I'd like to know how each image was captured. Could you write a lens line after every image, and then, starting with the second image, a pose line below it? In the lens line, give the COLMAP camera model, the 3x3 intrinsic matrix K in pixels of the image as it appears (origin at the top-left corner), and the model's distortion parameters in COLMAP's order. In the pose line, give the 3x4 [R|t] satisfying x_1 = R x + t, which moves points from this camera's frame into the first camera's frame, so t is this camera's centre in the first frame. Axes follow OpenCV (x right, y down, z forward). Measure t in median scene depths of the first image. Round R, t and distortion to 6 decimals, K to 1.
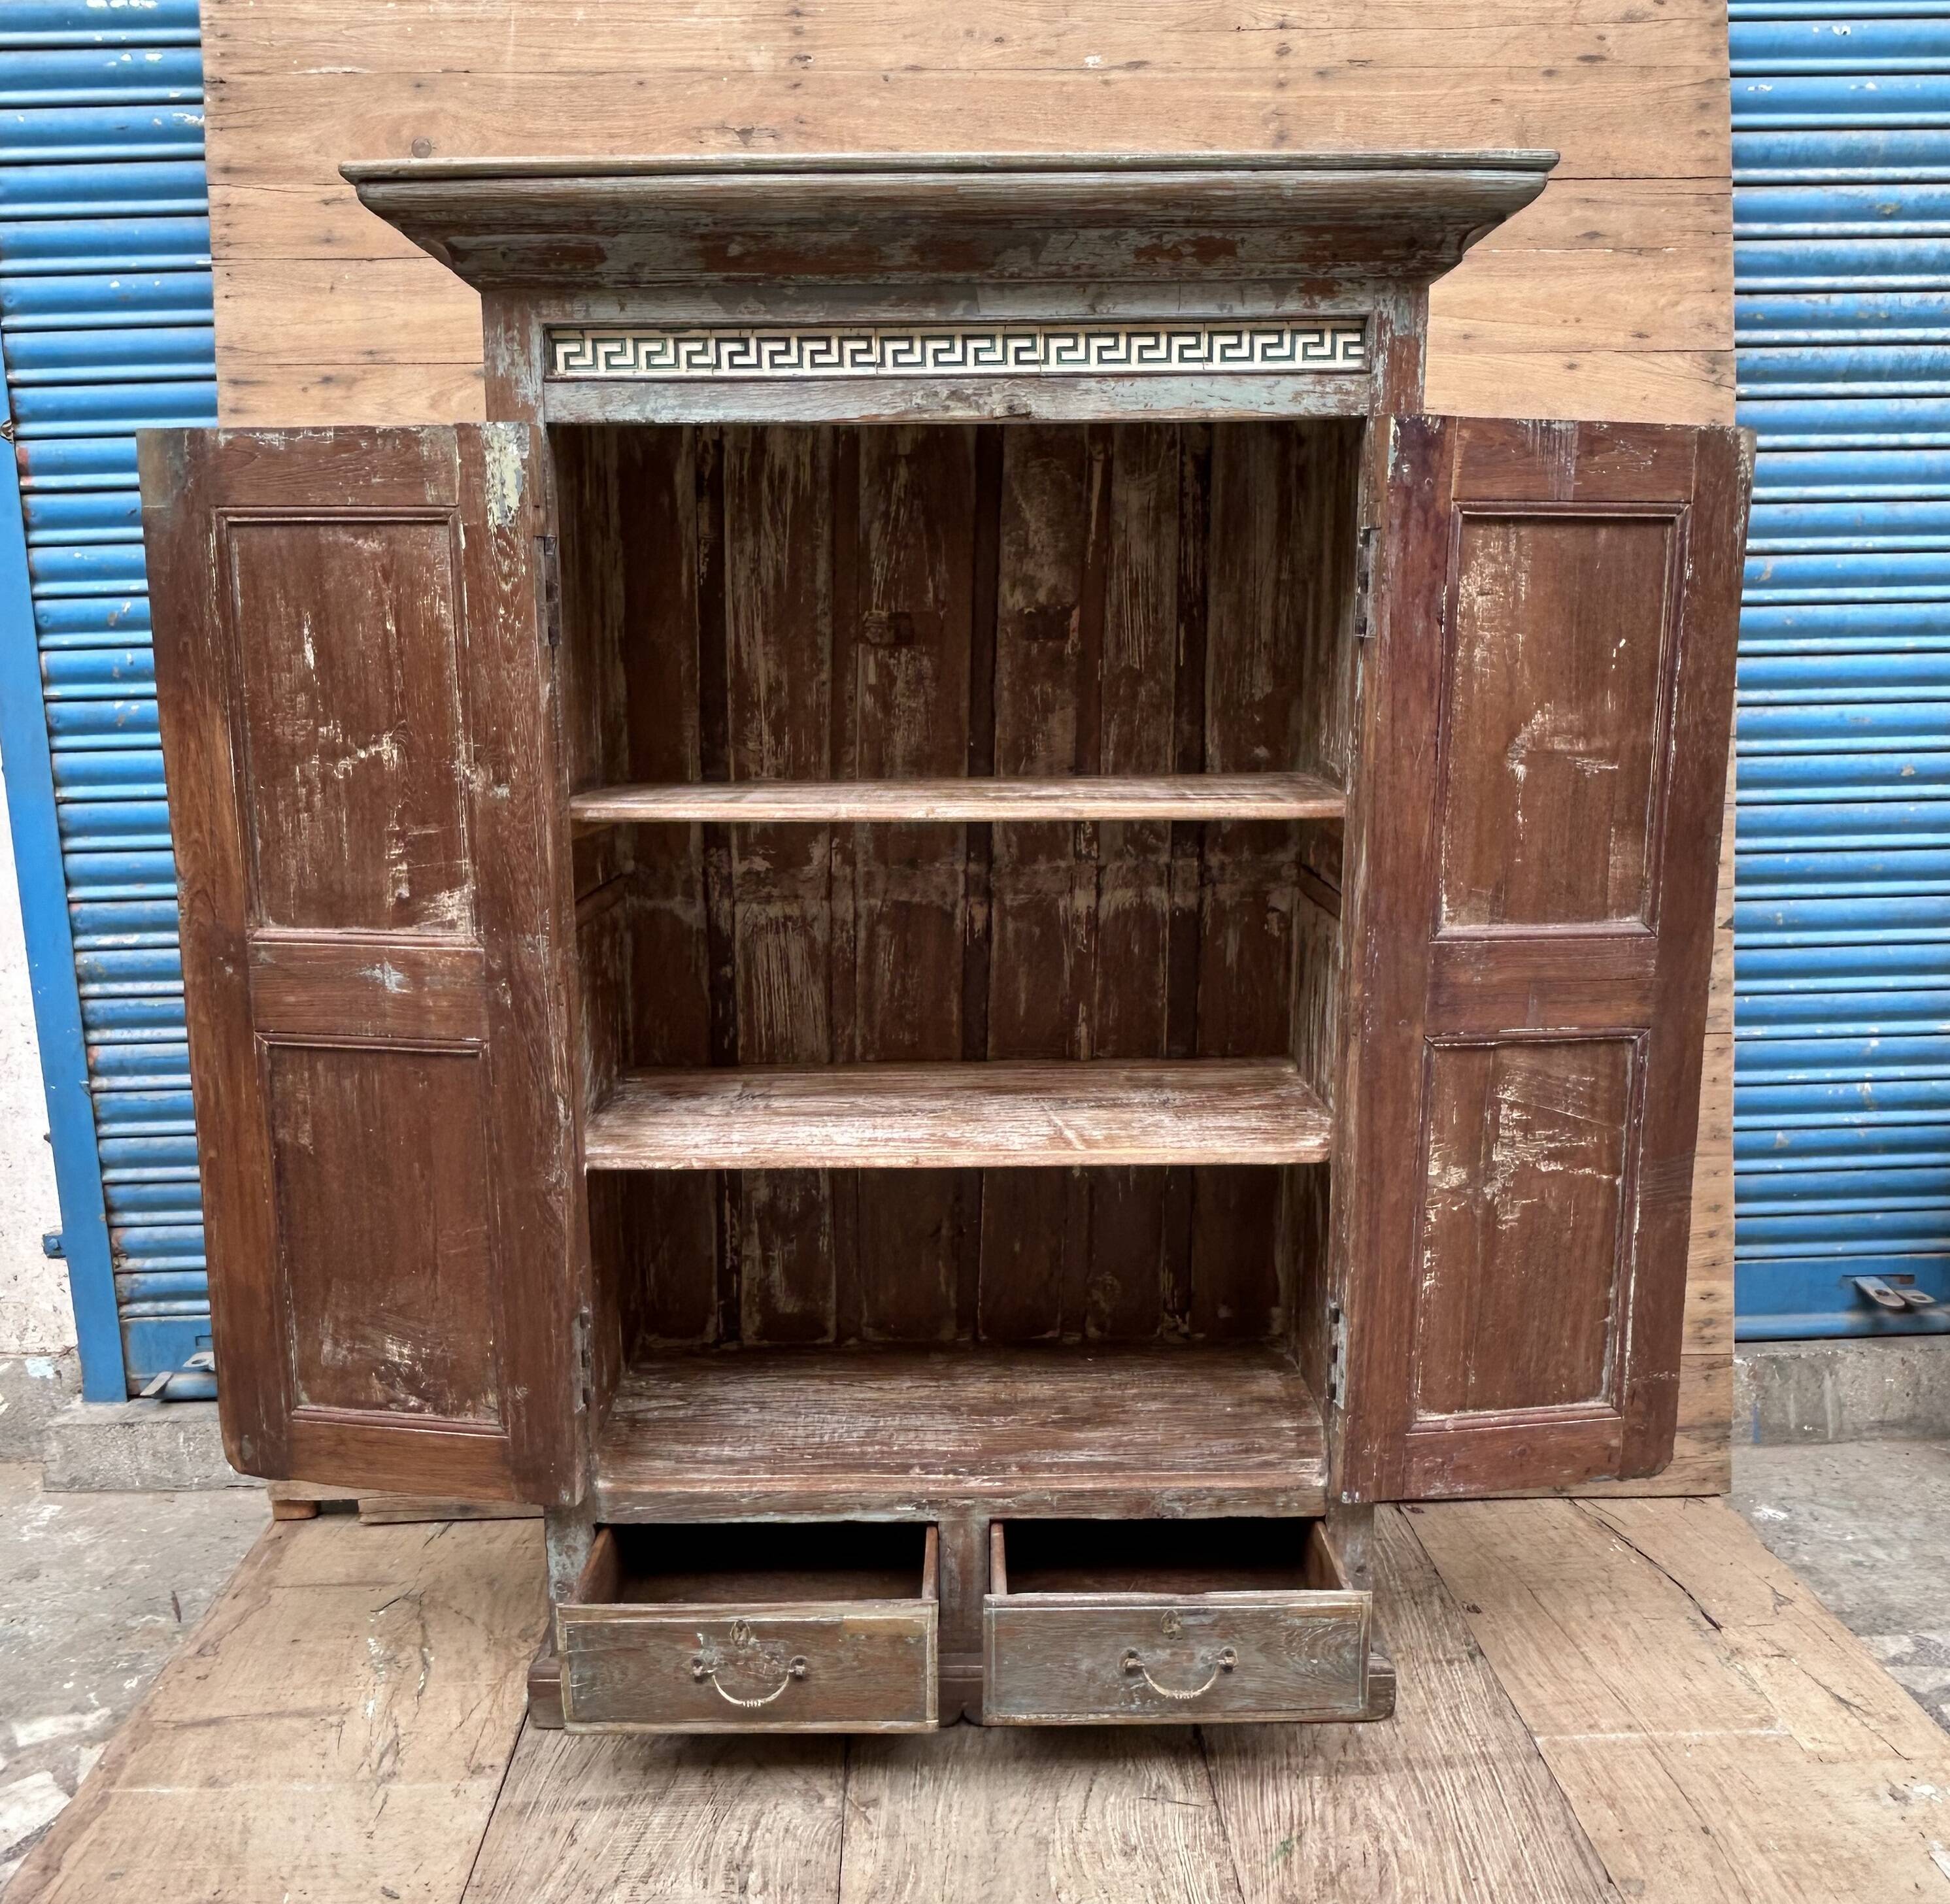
lens RADIAL K [[1759.6, 0, 974.2], [0, 1759.6, 936.6], [0, 0, 1]] dist [-0.001705, 0.000000]
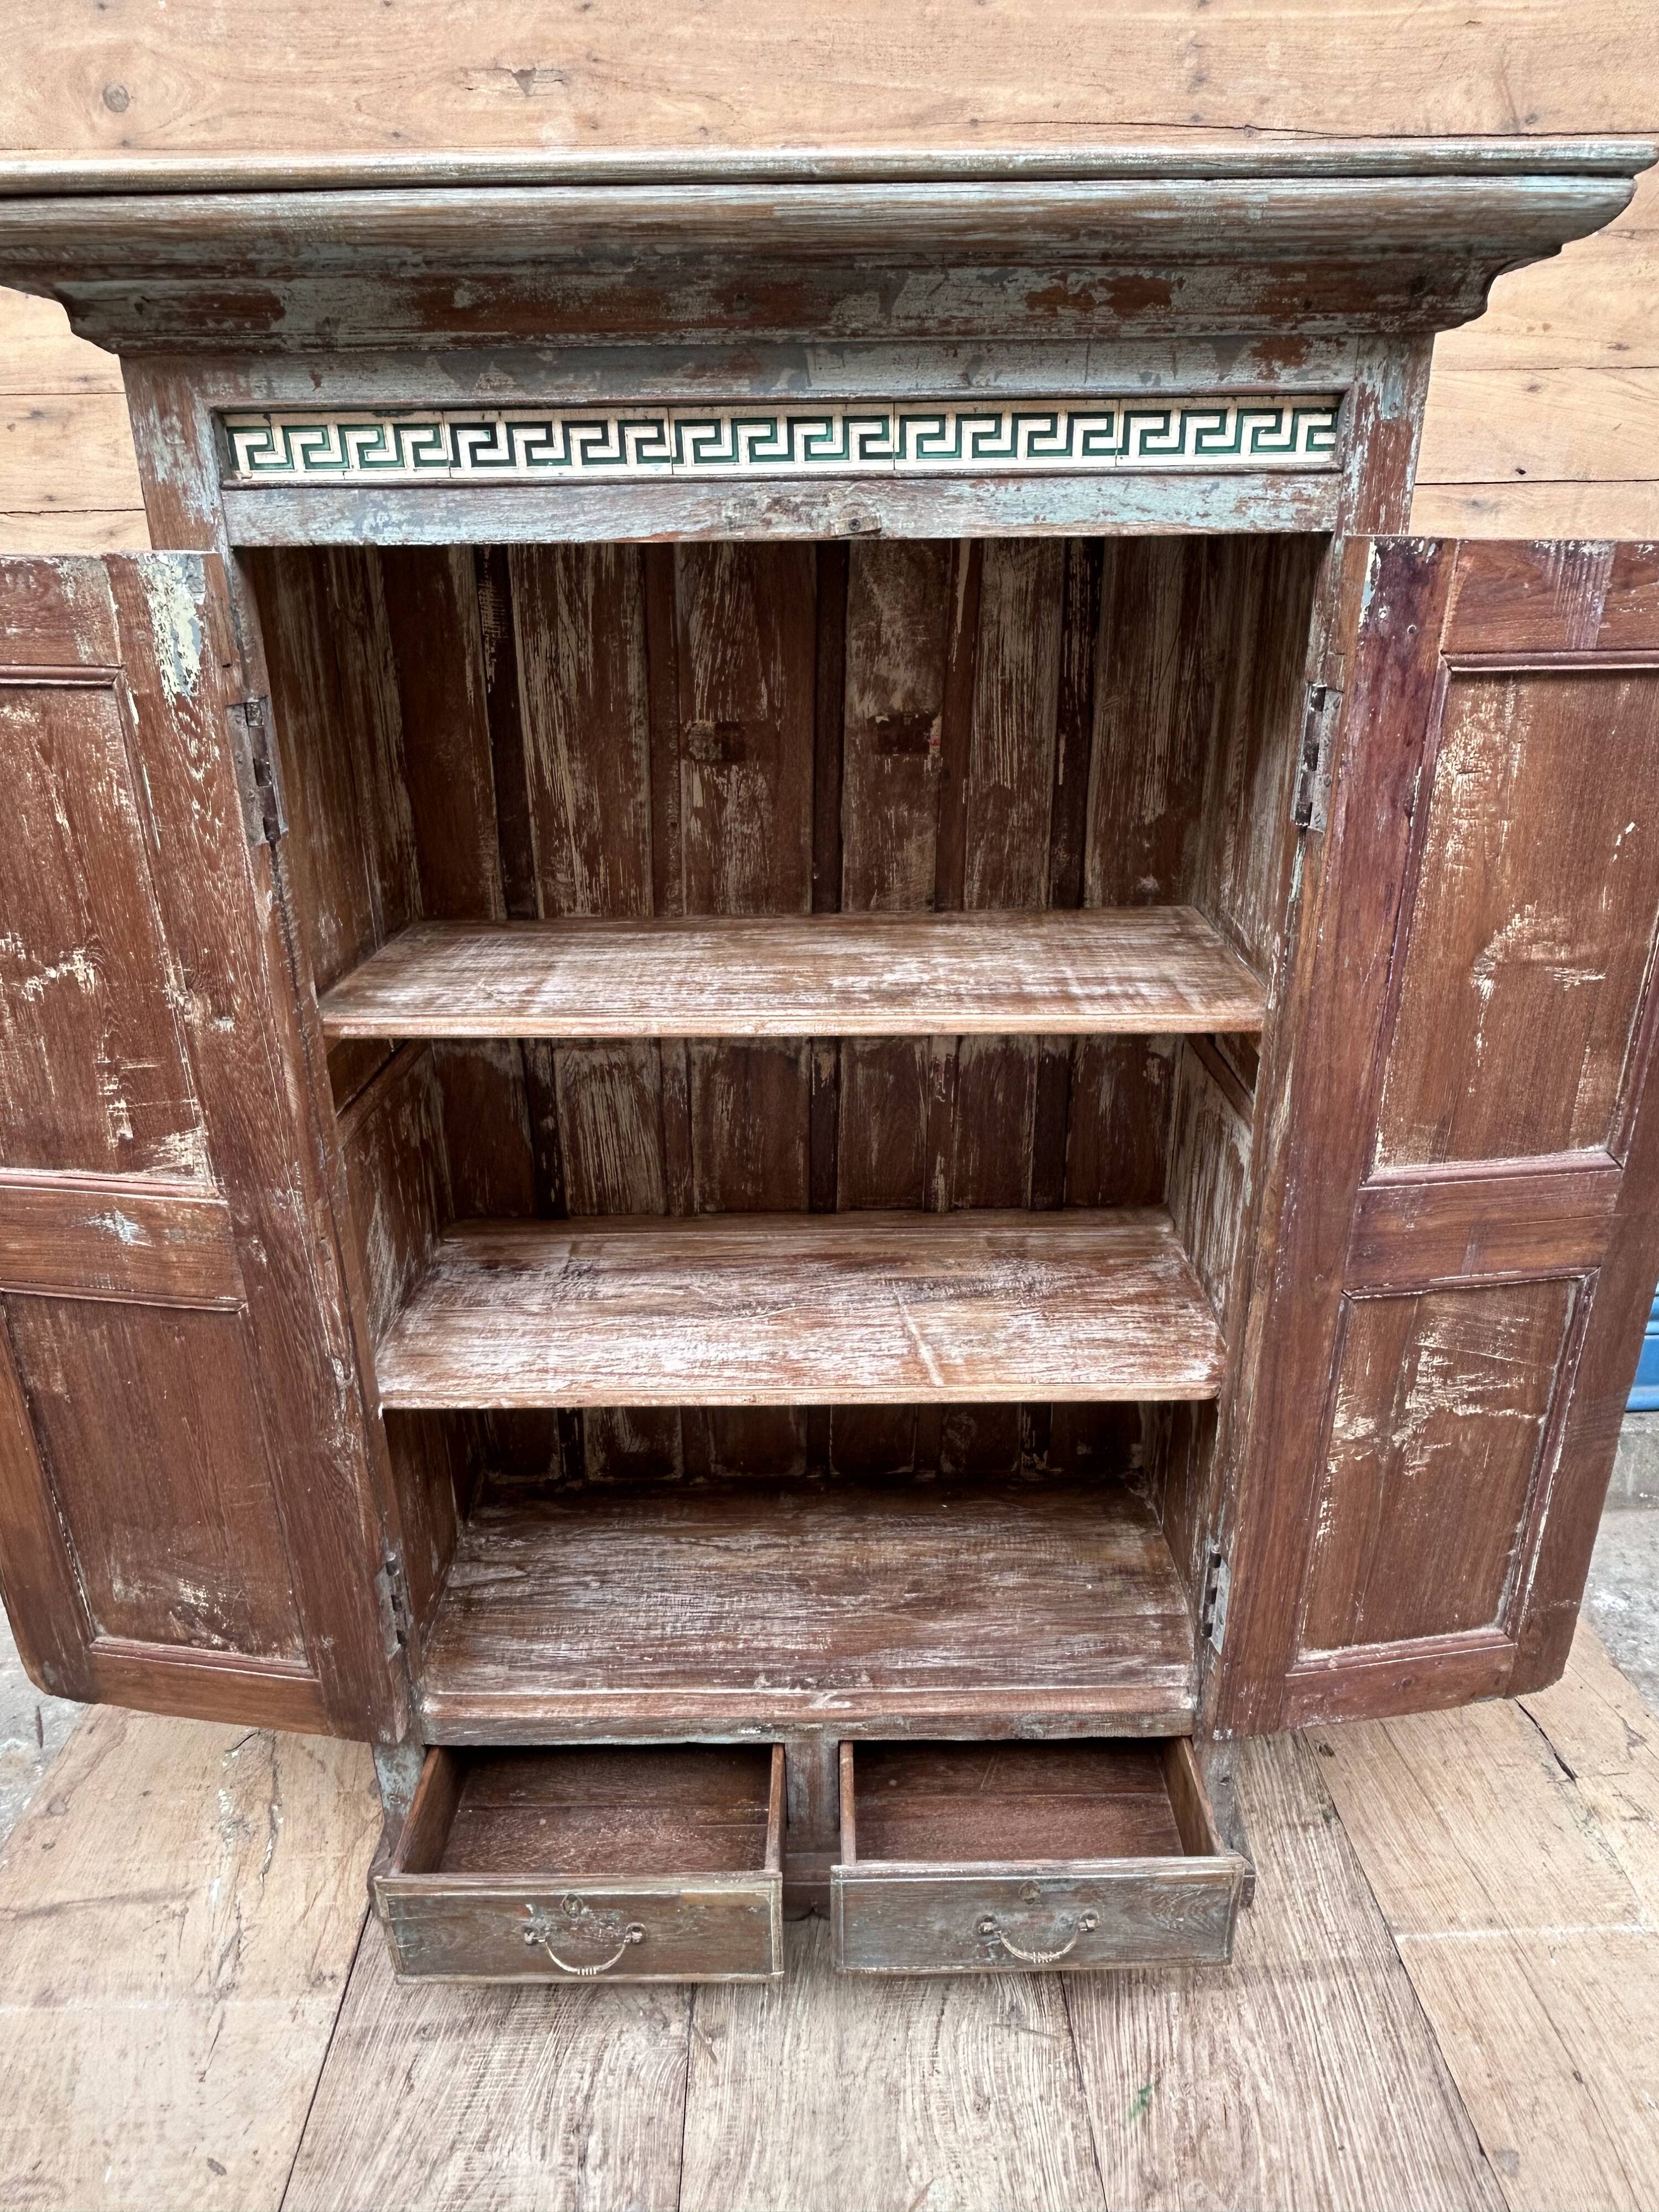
lens RADIAL K [[1457.8, 0, 846.8], [0, 1457.8, 1114.5], [0, 0, 1]] dist [-0.001975, -0.004258]
pose [[0.999983, -0.005358, 0.002221, 0.014932], [0.004740, 0.975622, 0.219406, -0.191602], [-0.003342, -0.219392, 0.975631, 0.344753]]
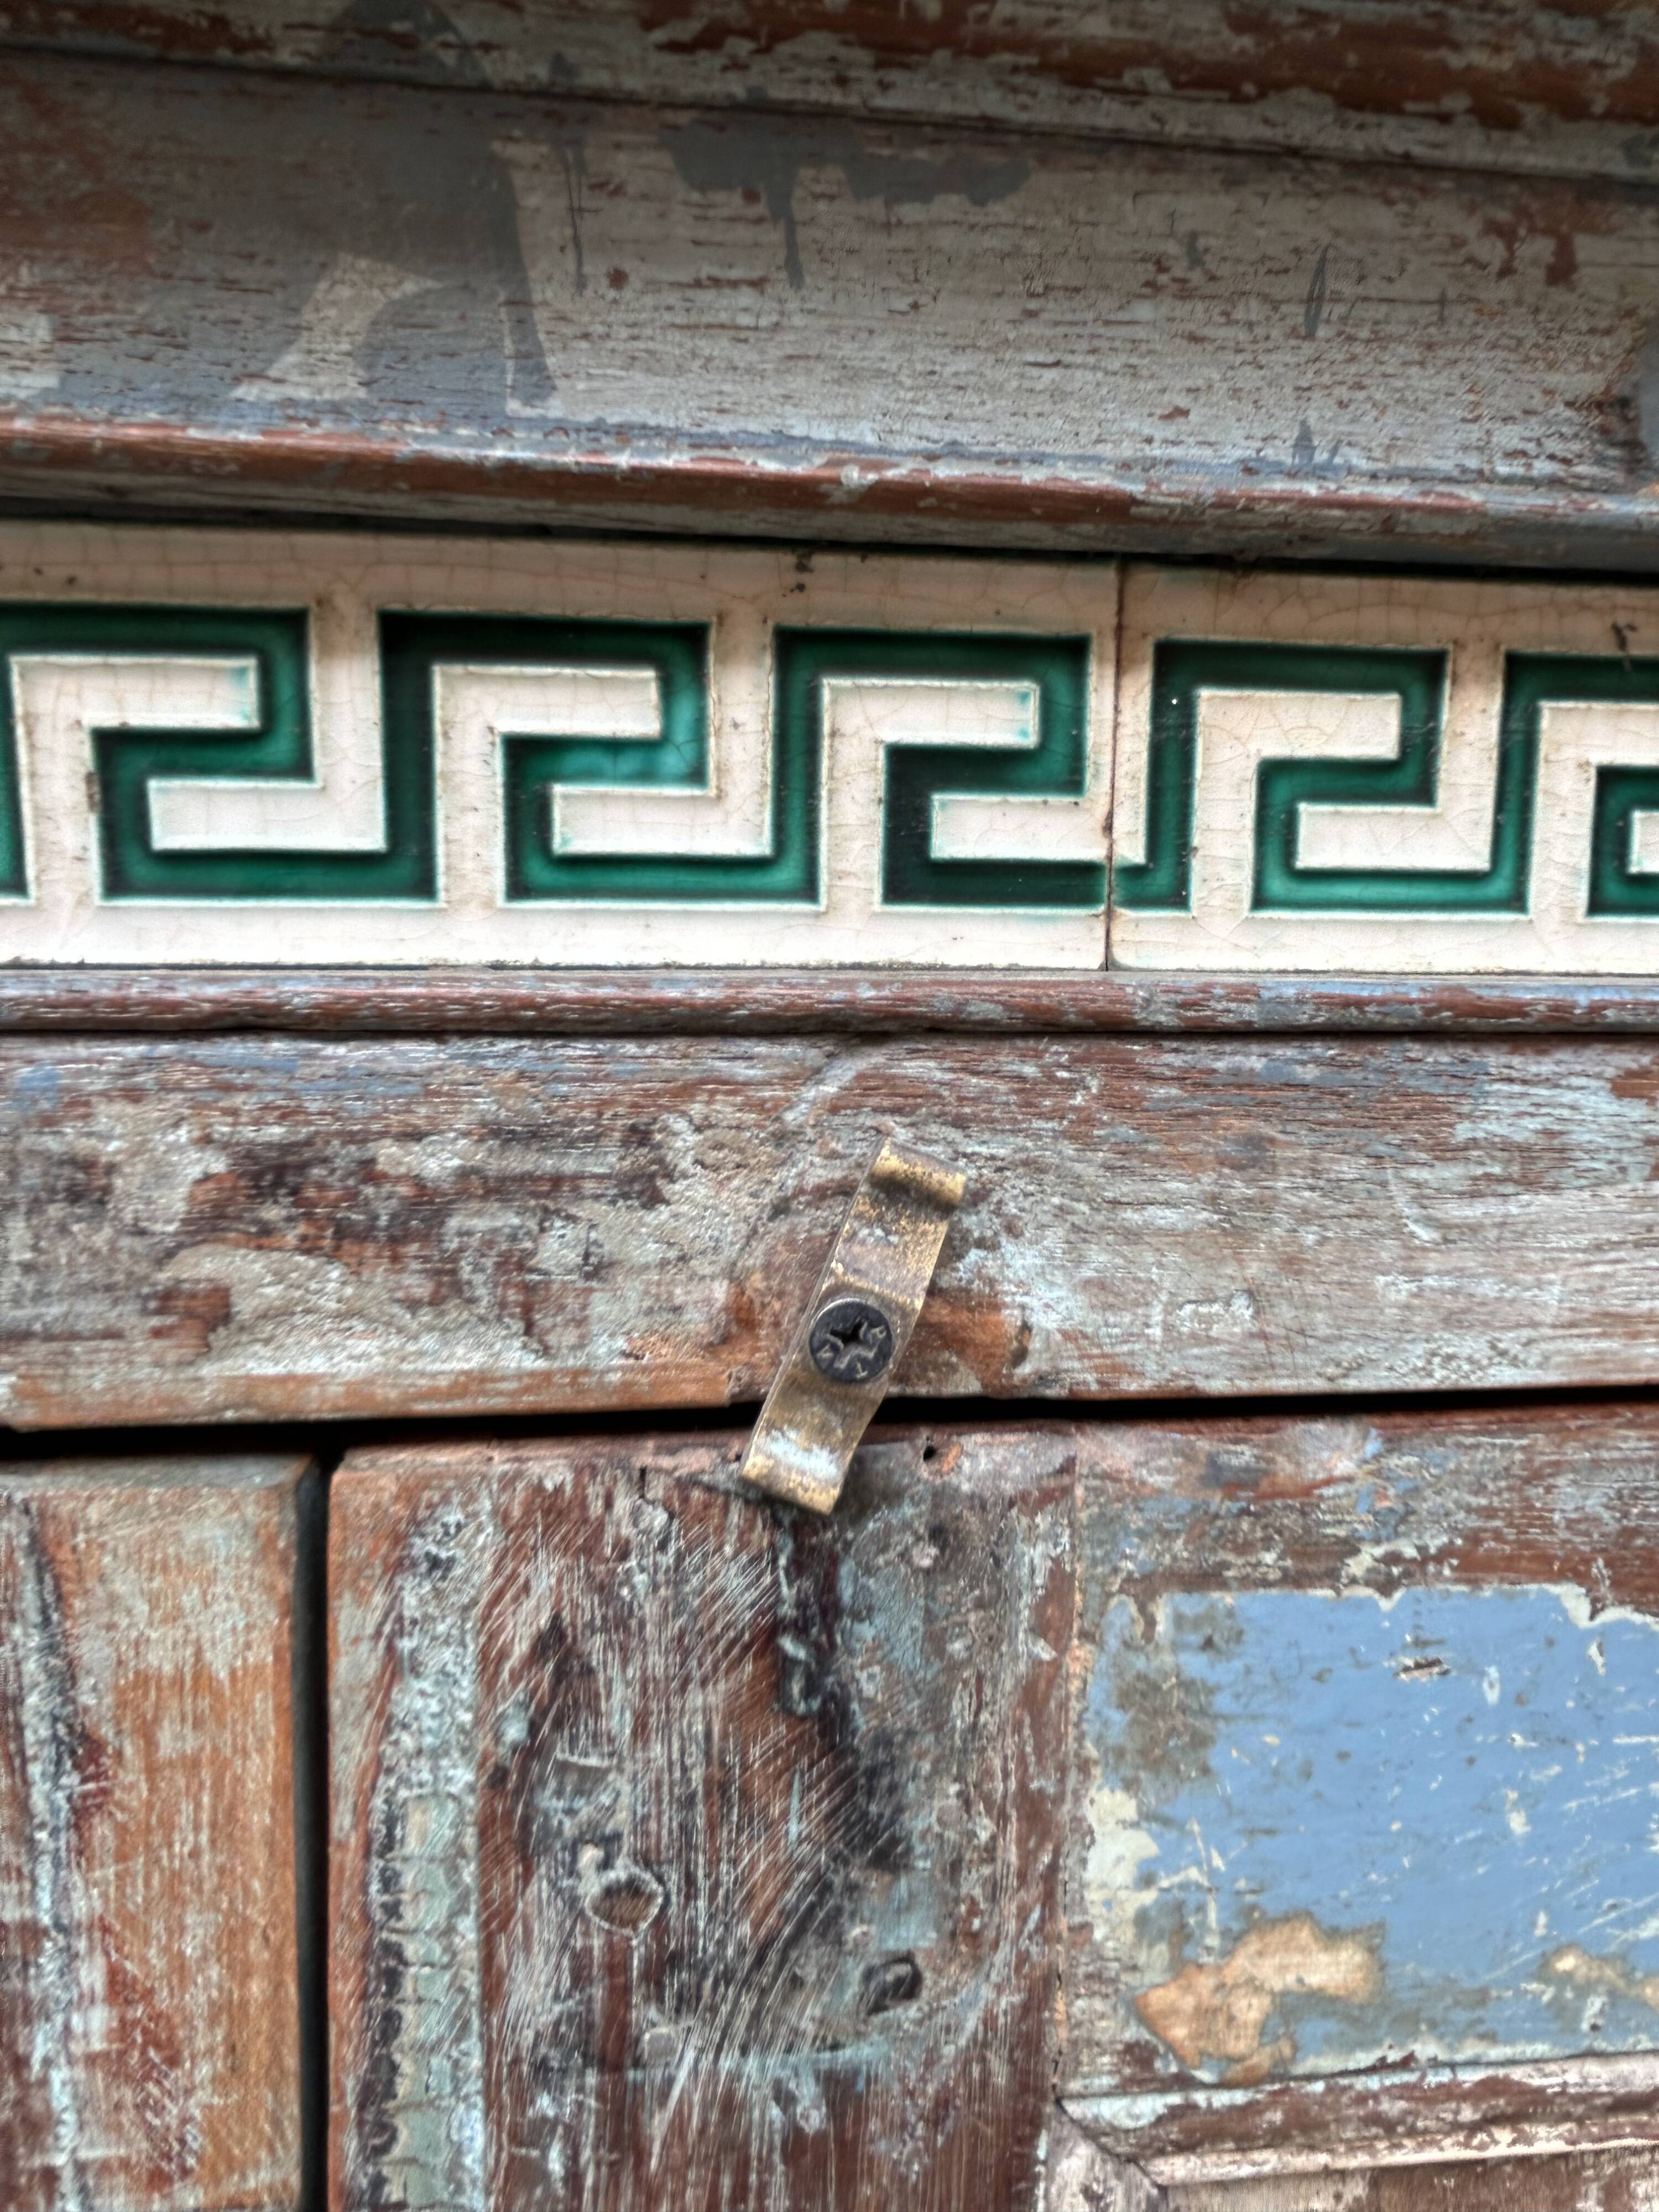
lens RADIAL K [[1457.8, 0, 938.9], [0, 1457.8, 1025.3], [0, 0, 1]] dist [-0.001975, -0.004258]
pose [[0.990217, 0.014137, 0.138815, 0.013892], [-0.001174, 0.995663, -0.093027, -0.309135], [-0.139528, 0.091954, 0.985939, 0.910532]]
